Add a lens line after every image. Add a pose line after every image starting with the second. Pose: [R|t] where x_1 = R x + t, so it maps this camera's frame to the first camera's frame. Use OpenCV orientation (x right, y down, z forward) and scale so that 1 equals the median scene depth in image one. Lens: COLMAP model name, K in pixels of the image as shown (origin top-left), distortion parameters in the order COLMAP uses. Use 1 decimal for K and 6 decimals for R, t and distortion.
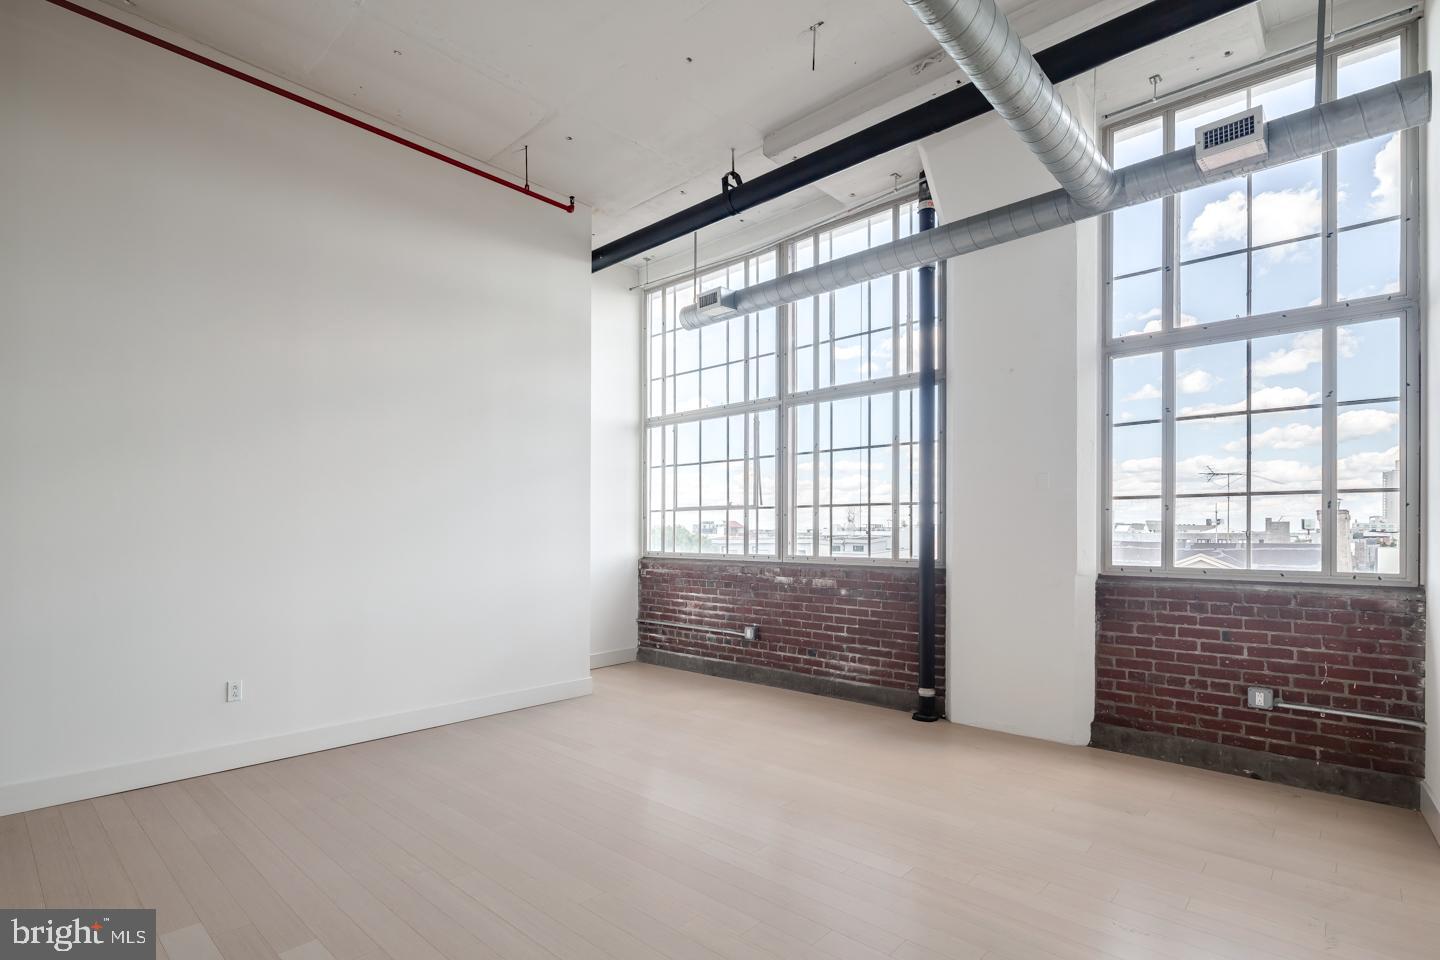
lens RADIAL K [[701.5, 0, 711.5], [0, 701.5, 530.5], [0, 0, 1]] dist [0.001675, -0.000682]
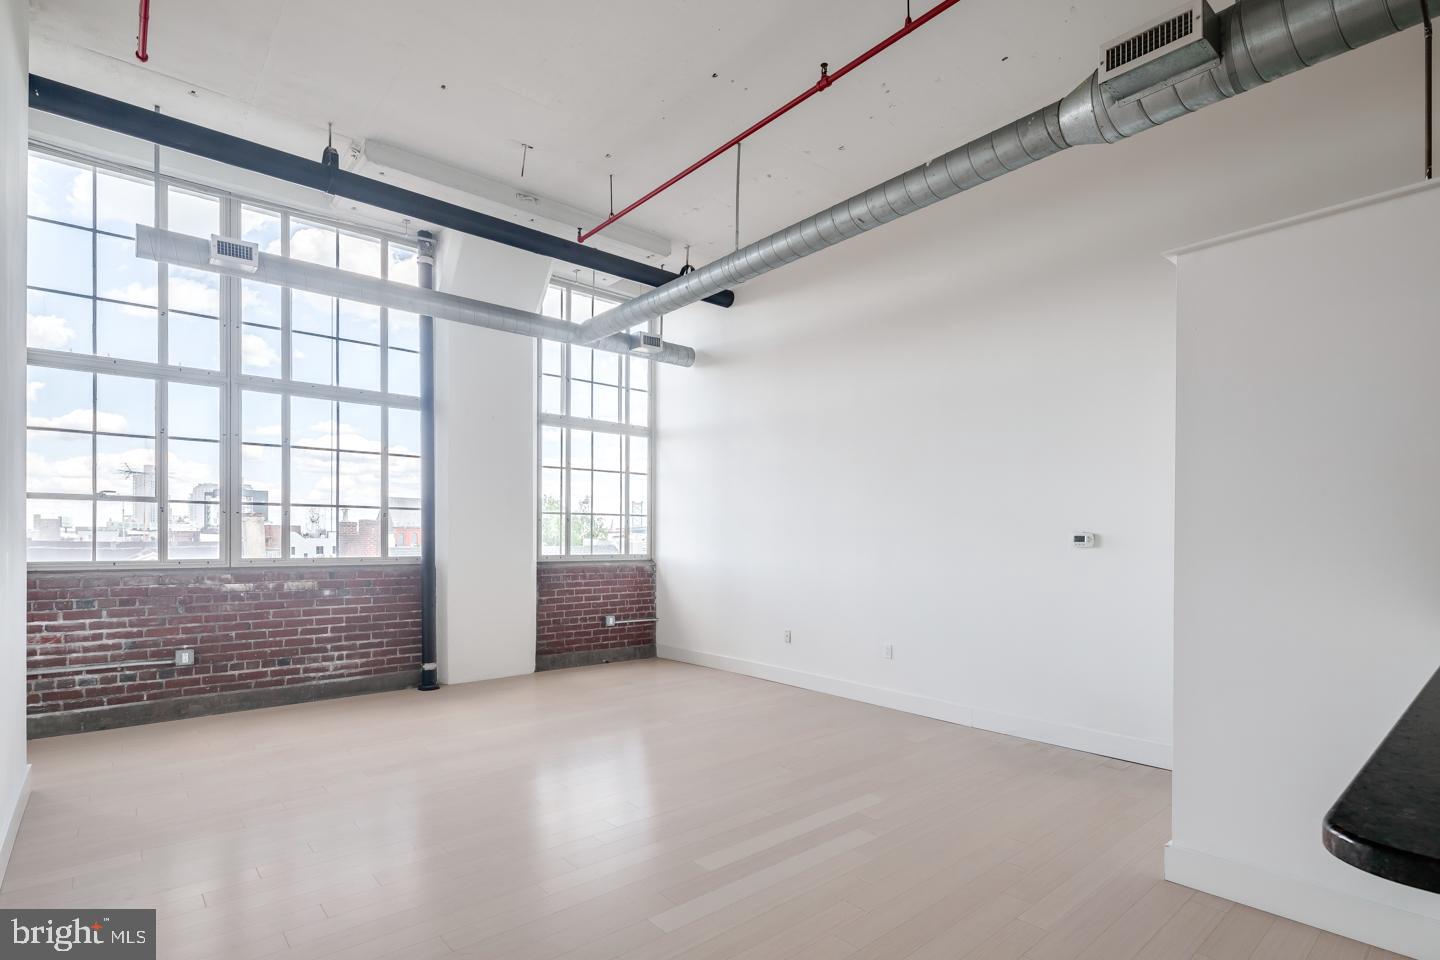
lens RADIAL K [[701.5, 0, 711.5], [0, 701.5, 530.5], [0, 0, 1]] dist [0.001675, -0.000682]
pose [[0.111155, 0.007097, 0.993778, -0.779391], [-0.009803, 0.999934, -0.006044, -0.000466], [-0.993755, -0.009070, 0.111217, 0.358321]]
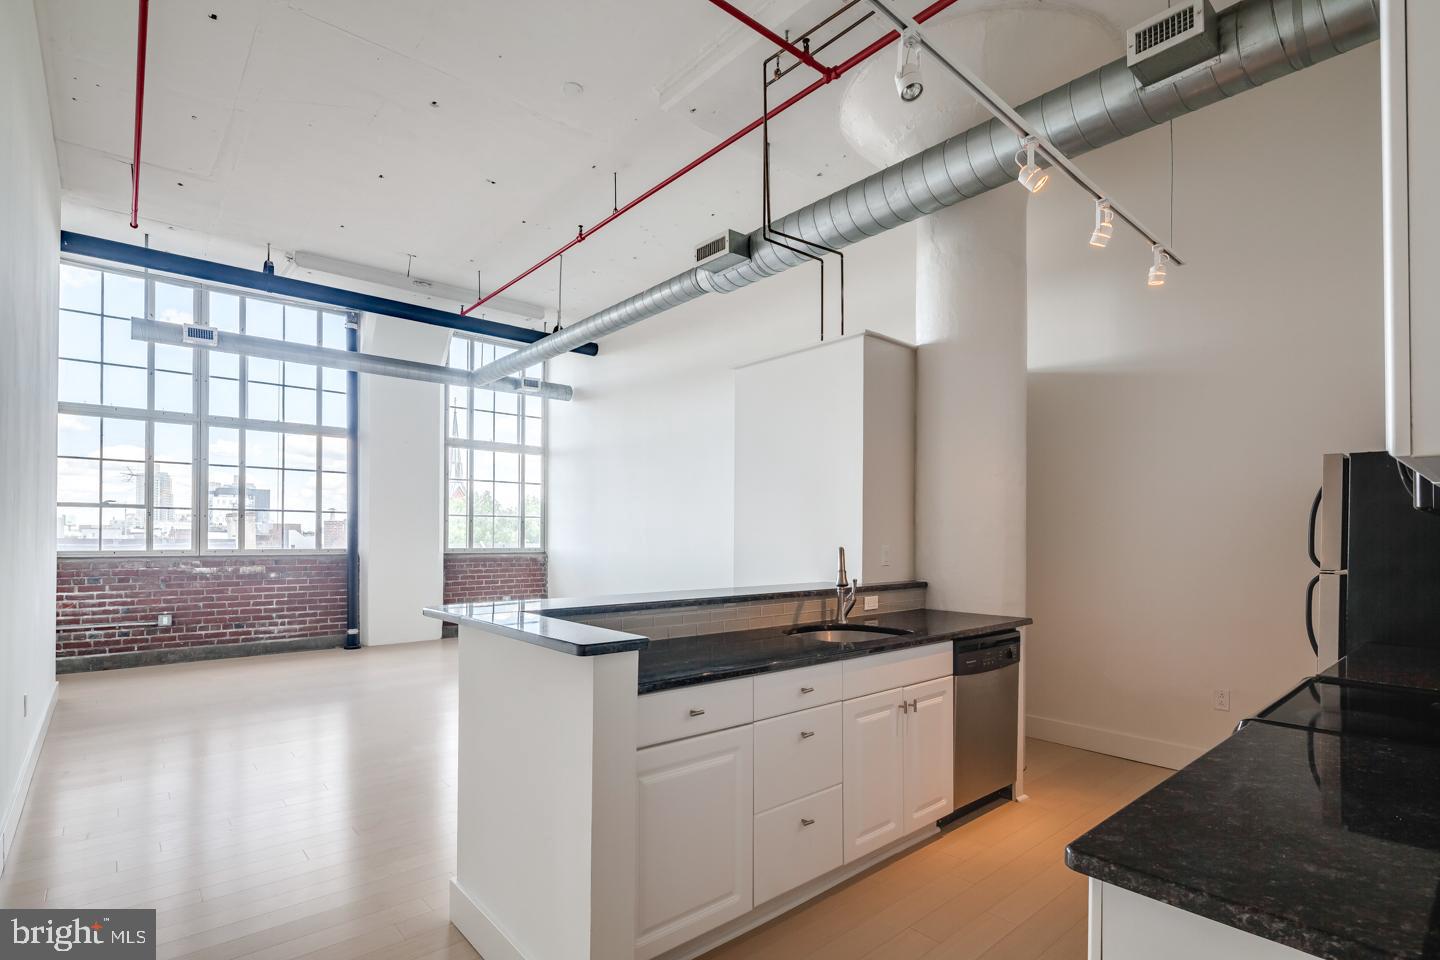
lens RADIAL K [[692.8, 0, 711.6], [0, 692.8, 522.8], [0, 0, 1]] dist [-0.000411, 0.000359]
pose [[0.106990, 0.015594, 0.994138, -1.092689], [-0.010336, 0.999840, -0.014571, -0.002424], [-0.994206, -0.008717, 0.107134, 0.020004]]
